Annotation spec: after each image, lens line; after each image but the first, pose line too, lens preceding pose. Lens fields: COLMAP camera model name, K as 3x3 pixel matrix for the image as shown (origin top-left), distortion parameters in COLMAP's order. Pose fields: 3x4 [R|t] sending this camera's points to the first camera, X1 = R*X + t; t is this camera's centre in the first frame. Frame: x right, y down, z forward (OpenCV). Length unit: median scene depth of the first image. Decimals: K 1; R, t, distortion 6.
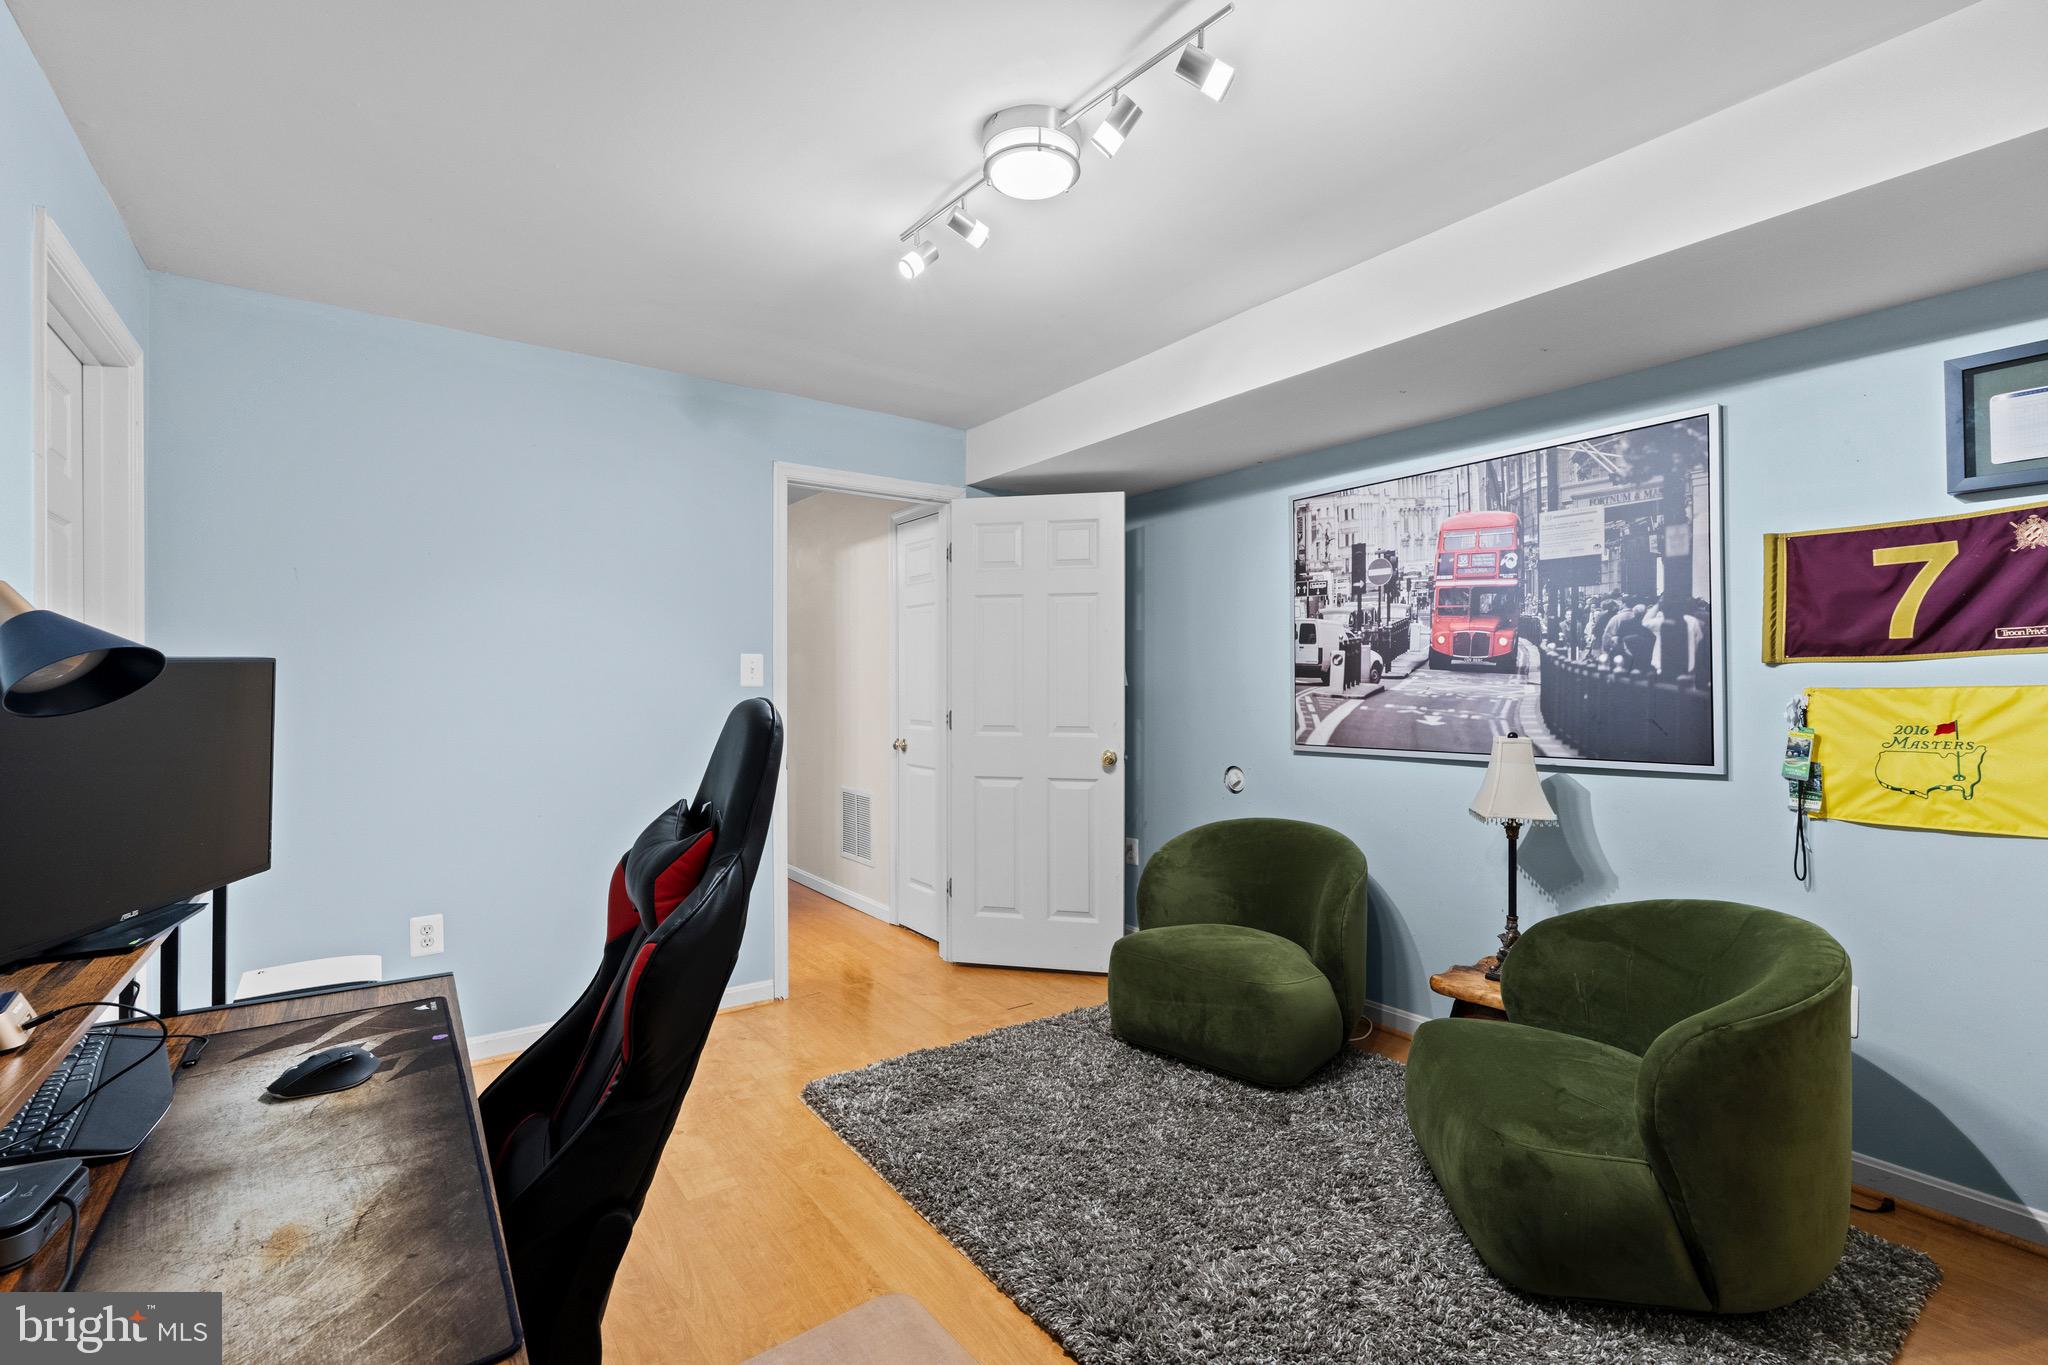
lens RADIAL K [[918.8, 0, 1024.0], [0, 918.8, 682.5], [0, 0, 1]] dist [-0.003363, 0.000434]
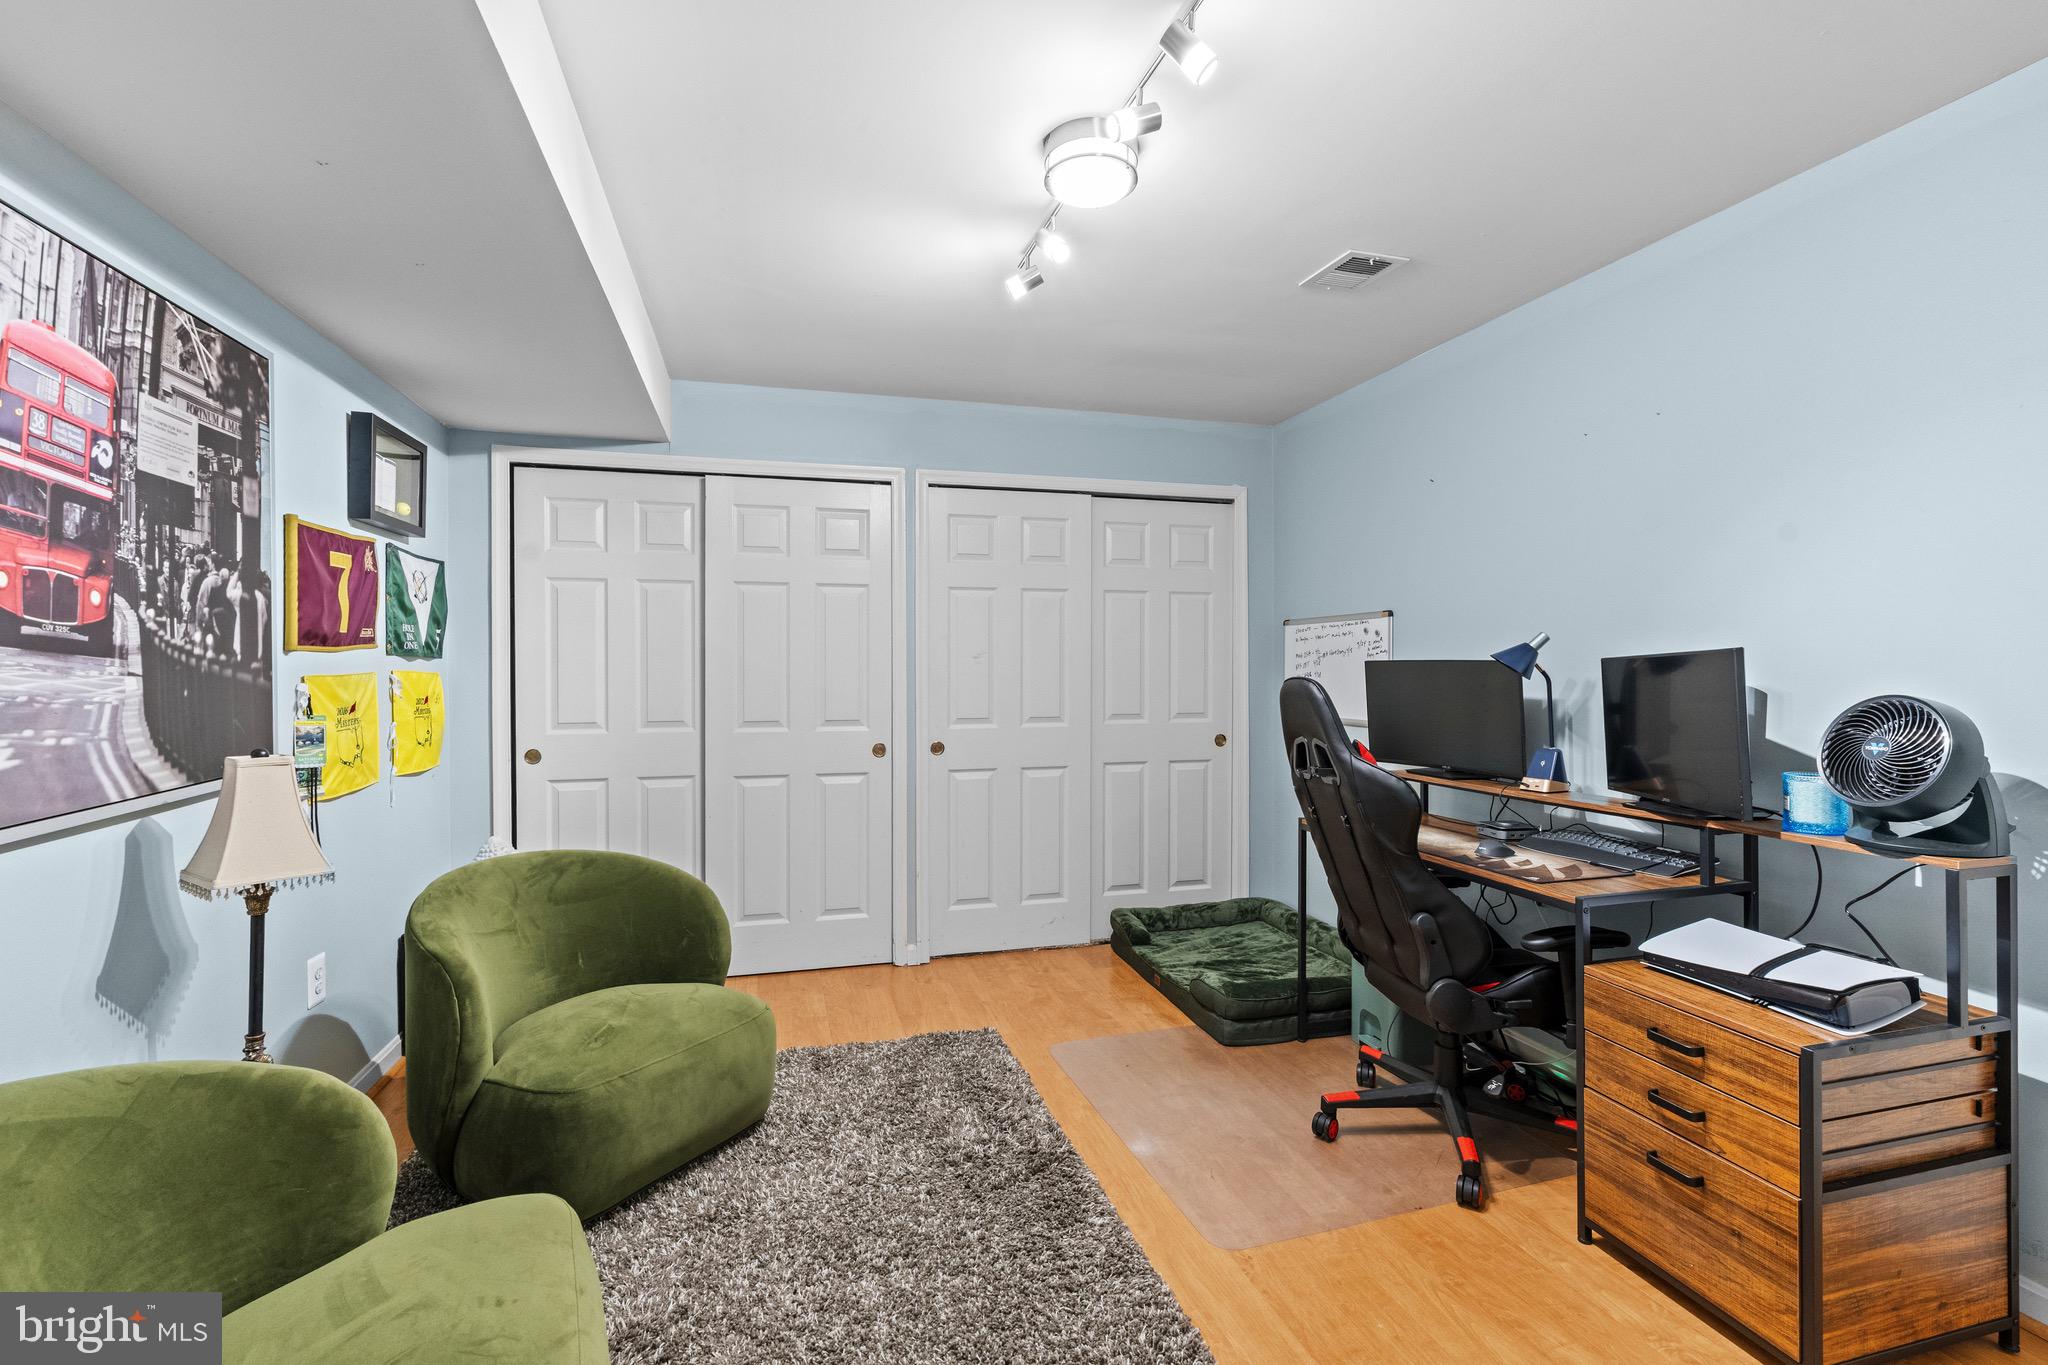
lens RADIAL K [[929.7, 0, 1014.9], [0, 929.7, 652.0], [0, 0, 1]] dist [-0.003224, -0.000076]
pose [[-0.937667, 0.004441, 0.347507, -0.189968], [-0.001264, 0.999868, -0.016187, -0.004377], [-0.347533, -0.015618, -0.937538, 1.384705]]
